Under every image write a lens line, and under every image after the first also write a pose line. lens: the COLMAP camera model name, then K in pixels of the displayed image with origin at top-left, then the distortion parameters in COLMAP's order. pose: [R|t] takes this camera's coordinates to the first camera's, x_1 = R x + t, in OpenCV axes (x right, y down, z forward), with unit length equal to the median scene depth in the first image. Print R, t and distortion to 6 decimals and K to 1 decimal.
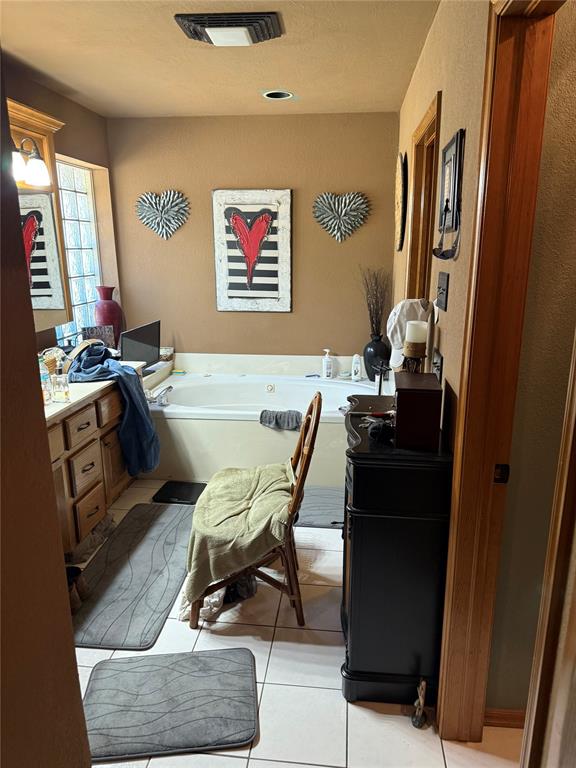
lens RADIAL K [[545.5, 0, 294.5], [0, 545.5, 388.6], [0, 0, 1]] dist [0.063179, -0.056694]
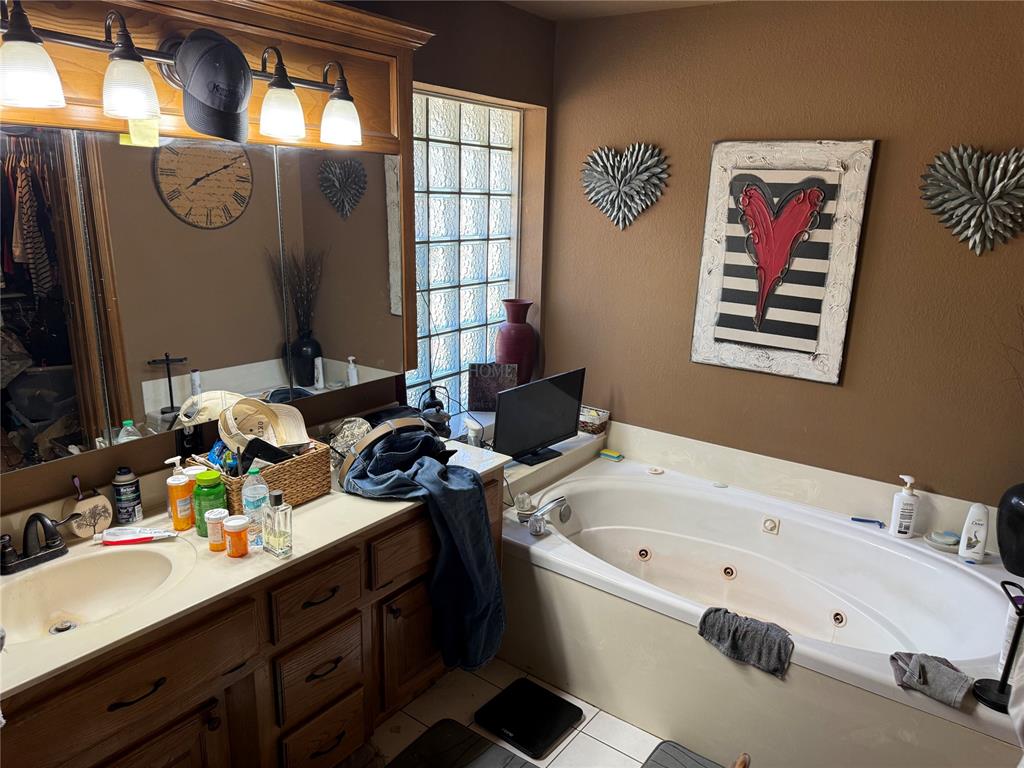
lens RADIAL K [[727.3, 0, 505.8], [0, 727.3, 390.2], [0, 0, 1]] dist [0.063179, -0.056694]
pose [[0.867742, 0.154497, -0.472393, 0.048732], [-0.156813, 0.987017, 0.034753, -0.114432], [0.471629, 0.043921, 0.880702, 0.282675]]
